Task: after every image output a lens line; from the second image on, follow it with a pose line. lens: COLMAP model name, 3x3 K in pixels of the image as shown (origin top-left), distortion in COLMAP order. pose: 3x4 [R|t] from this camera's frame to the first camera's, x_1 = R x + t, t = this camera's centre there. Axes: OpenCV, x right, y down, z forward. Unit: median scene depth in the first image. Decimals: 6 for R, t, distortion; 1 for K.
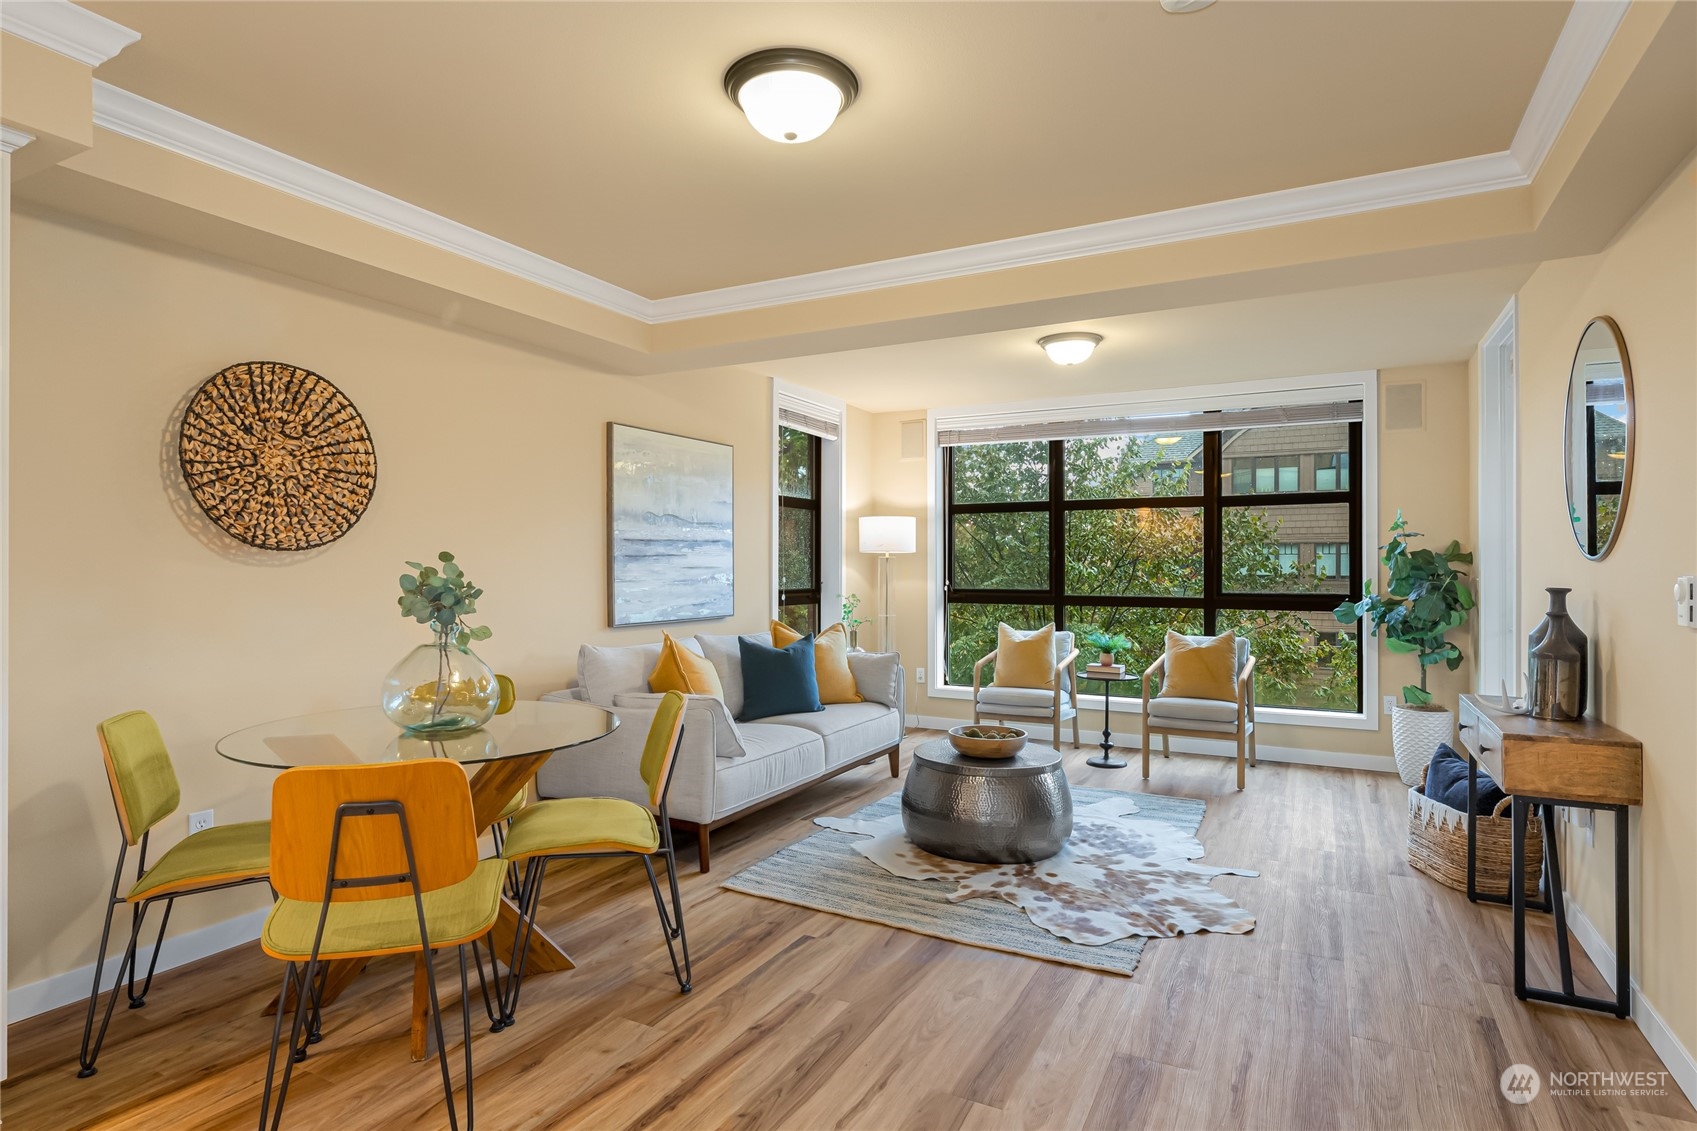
lens RADIAL K [[896.6, 0, 839.6], [0, 896.6, 567.5], [0, 0, 1]] dist [-0.012501, 0.001861]
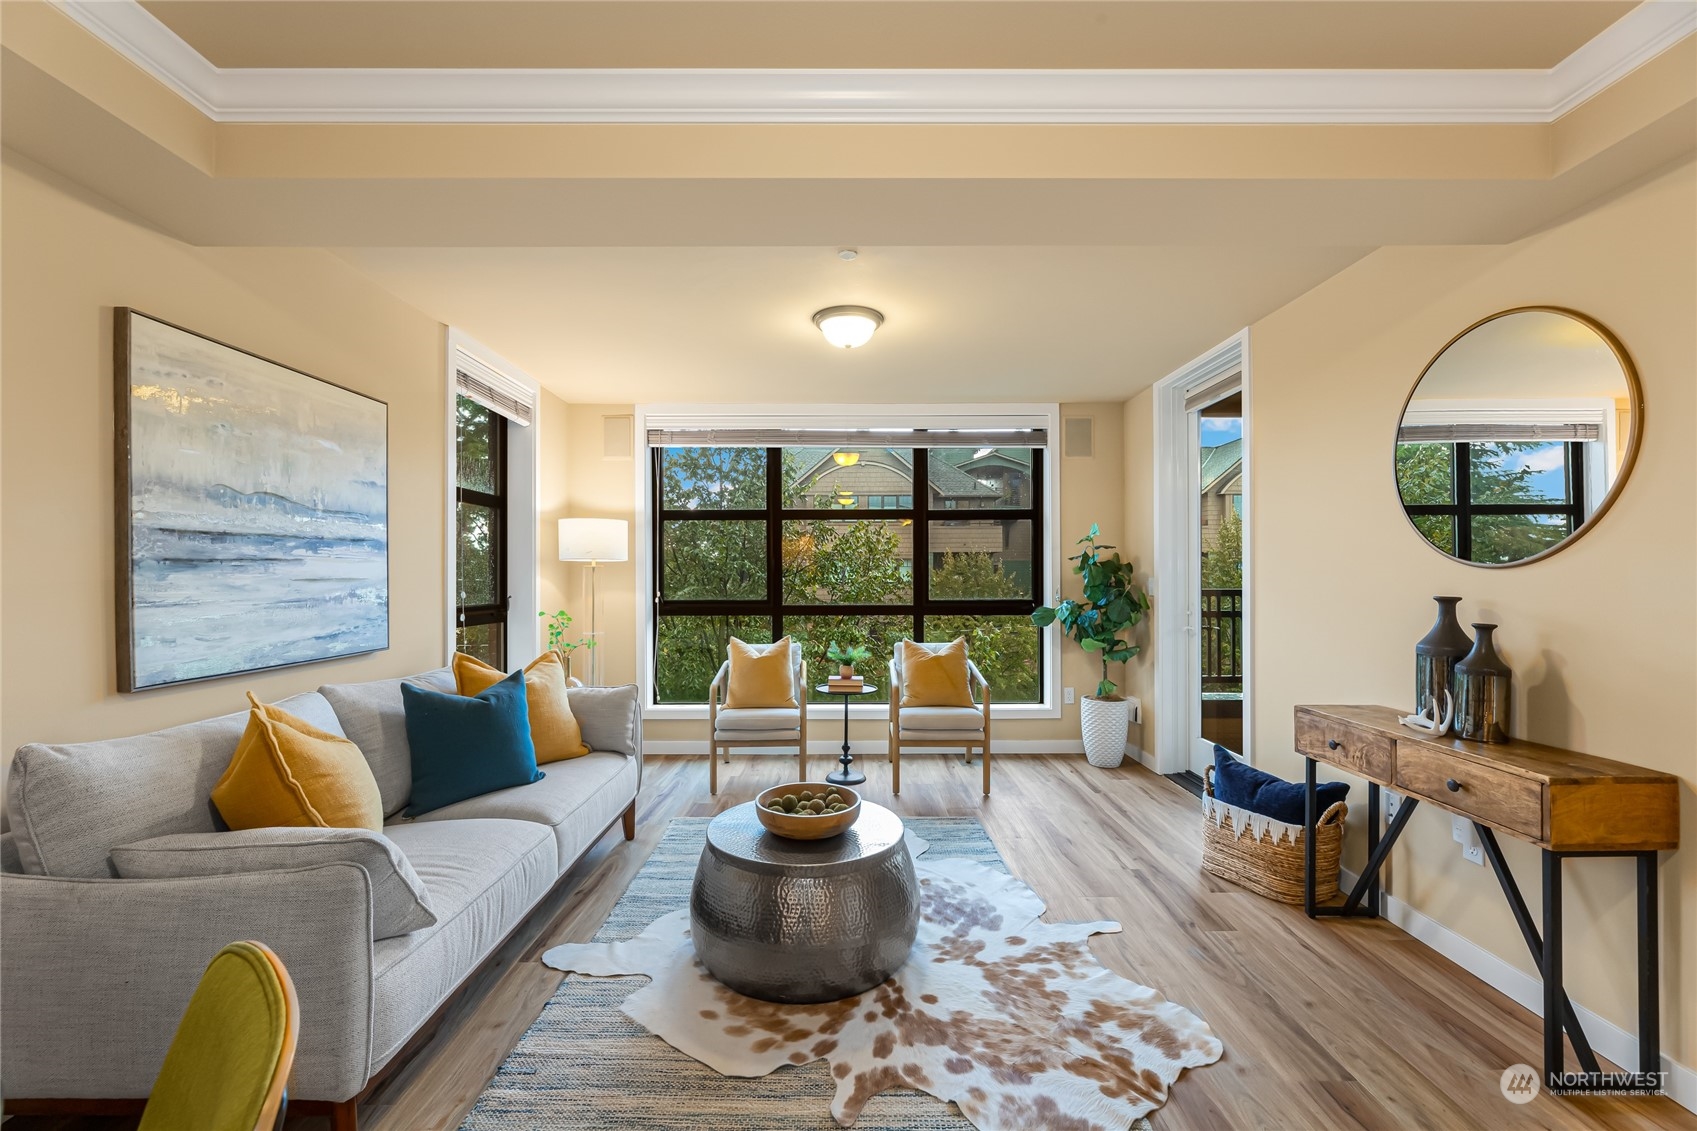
lens RADIAL K [[688.1, 0, 848.8], [0, 688.1, 574.2], [0, 0, 1]] dist [-0.003156, -0.000499]
pose [[0.878455, -0.001749, 0.477821, -0.070666], [0.003739, 0.999988, -0.003214, -0.000935], [-0.477810, 0.004609, 0.878451, 0.432543]]
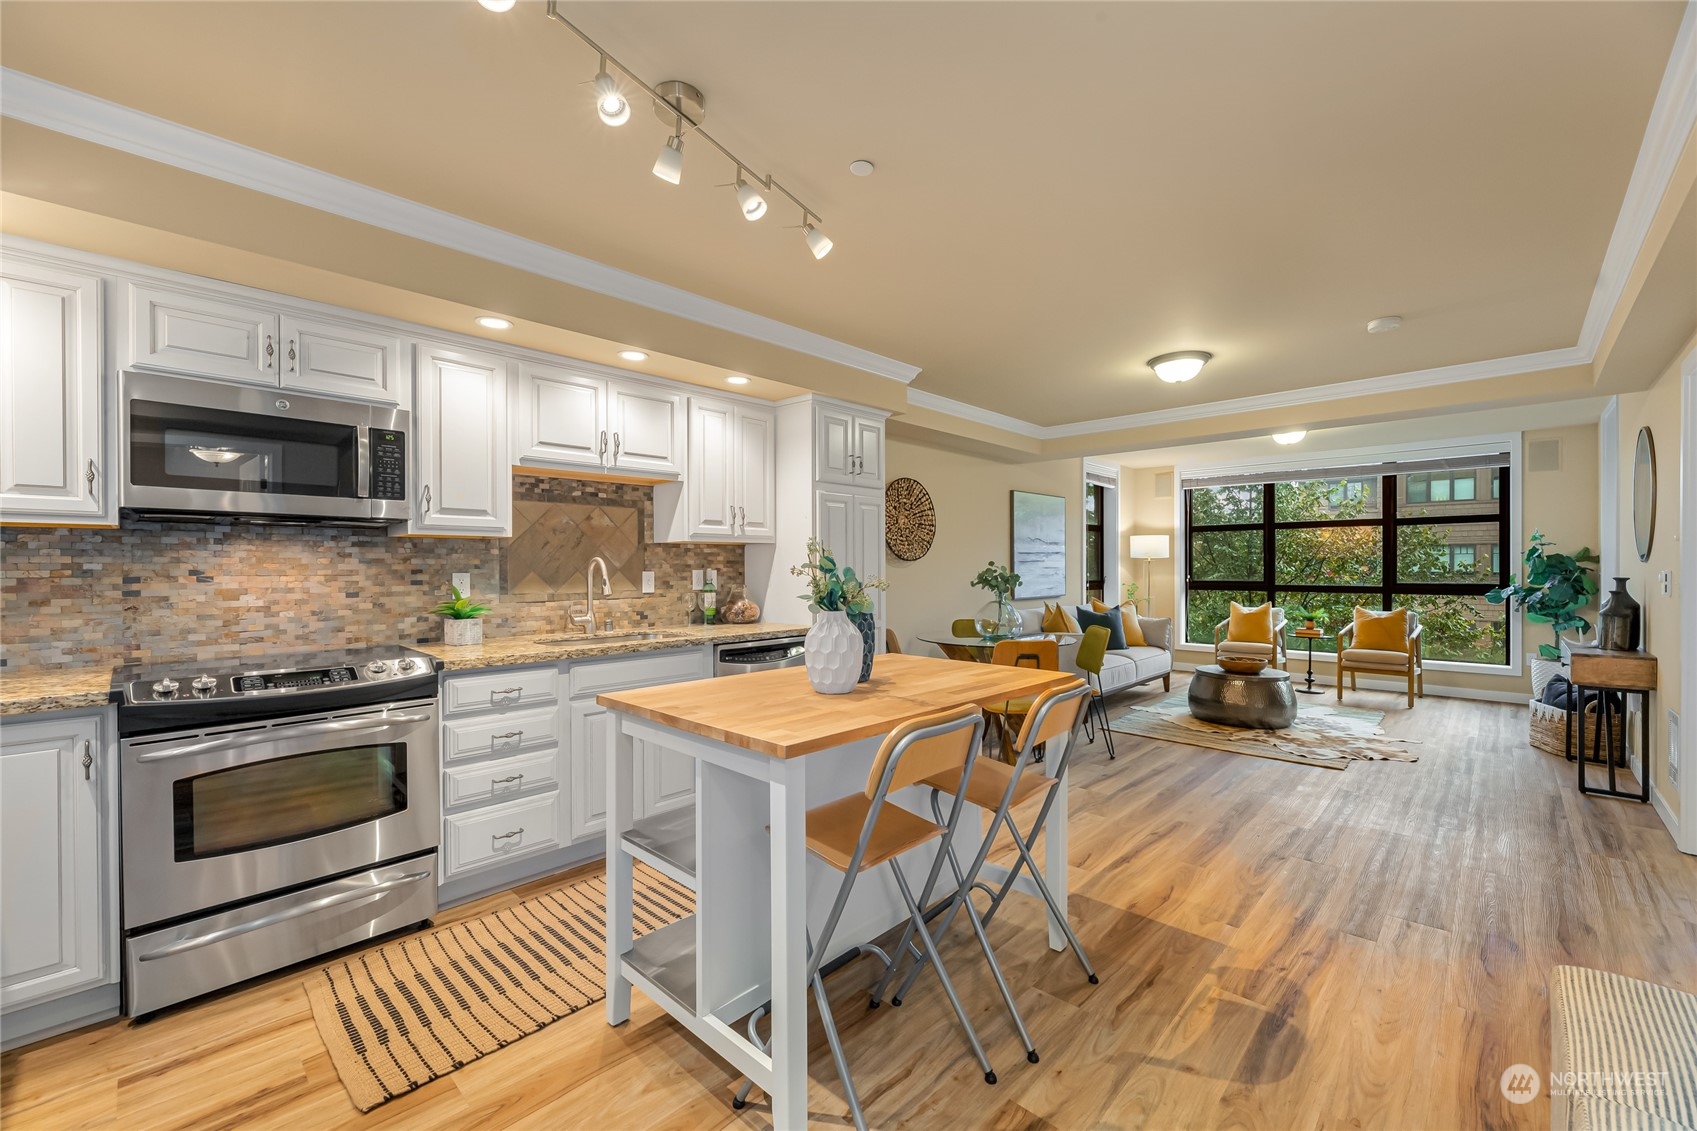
lens RADIAL K [[688.1, 0, 843.5], [0, 688.1, 573.8], [0, 0, 1]] dist [-0.003156, -0.000499]
pose [[0.962786, -0.001236, -0.270261, -0.205944], [0.003689, 0.999956, 0.008570, -0.000927], [0.270239, -0.009248, 0.962749, -0.478431]]
